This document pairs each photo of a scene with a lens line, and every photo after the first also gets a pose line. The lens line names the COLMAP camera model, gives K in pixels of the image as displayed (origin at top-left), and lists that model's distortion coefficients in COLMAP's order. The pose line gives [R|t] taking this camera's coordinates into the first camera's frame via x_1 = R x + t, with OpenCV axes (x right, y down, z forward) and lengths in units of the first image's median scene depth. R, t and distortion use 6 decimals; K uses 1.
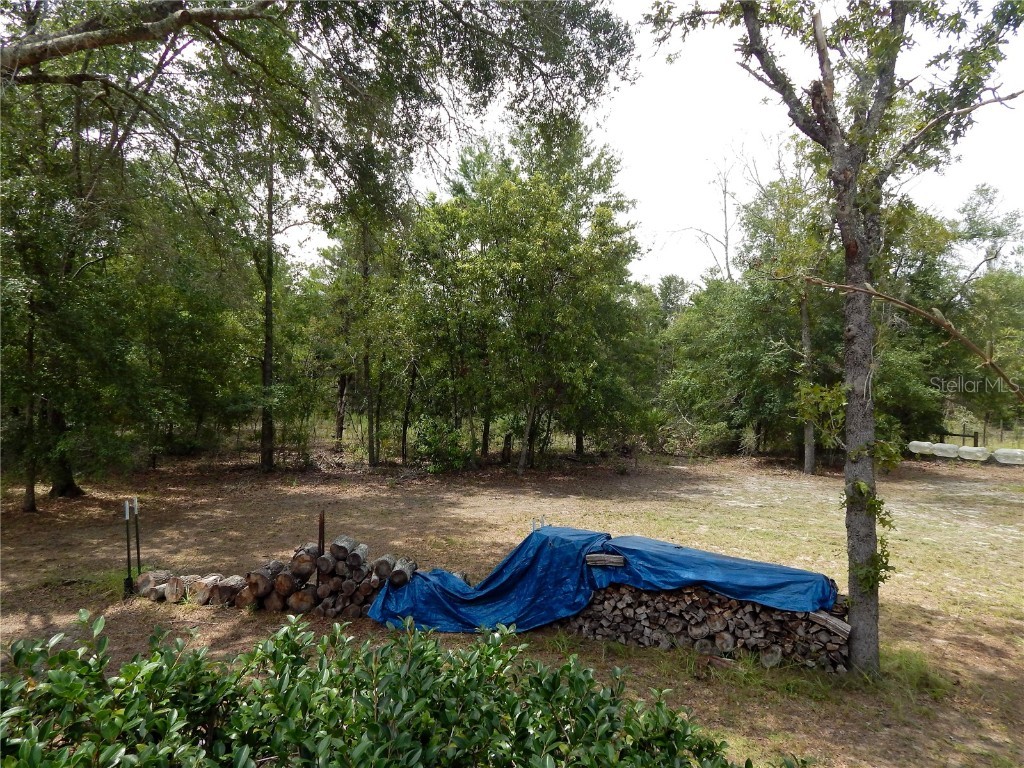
lens RADIAL K [[676.6, 0, 516.4], [0, 676.6, 377.7], [0, 0, 1]] dist [0.003856, -0.000317]
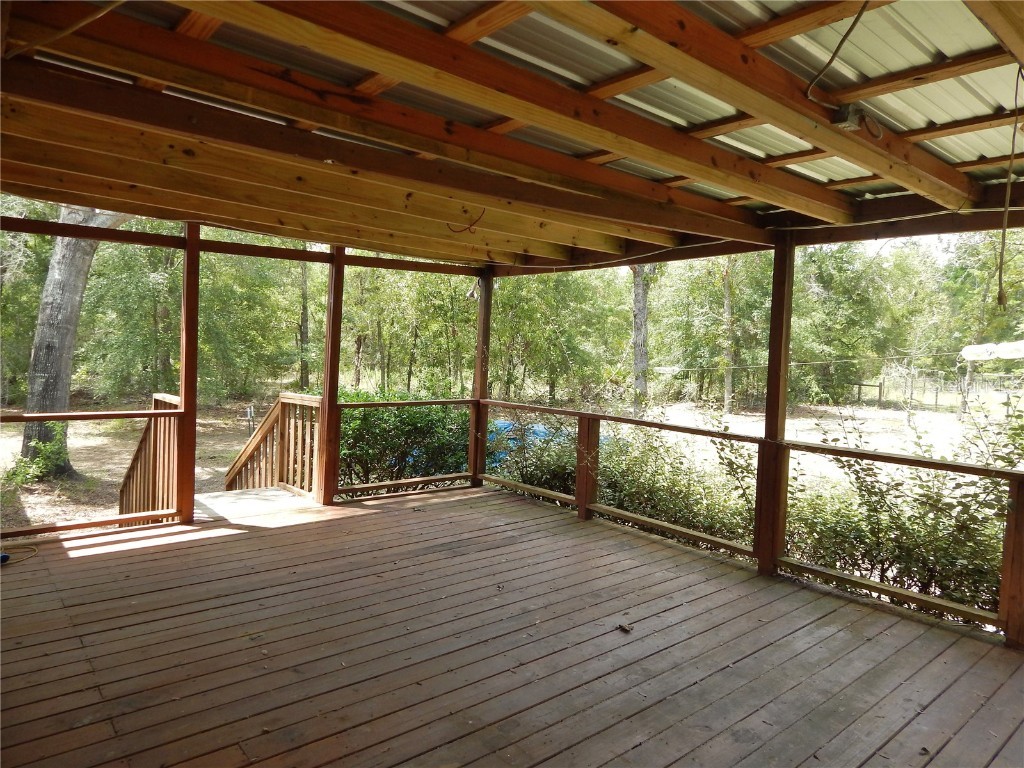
lens RADIAL K [[676.6, 0, 514.8], [0, 676.6, 381.0], [0, 0, 1]] dist [0.003856, -0.000317]
pose [[0.999953, -0.000515, -0.009730, 0.045425], [0.001112, 0.998114, 0.061383, 0.003233], [0.009680, -0.061390, 0.998067, -0.267450]]
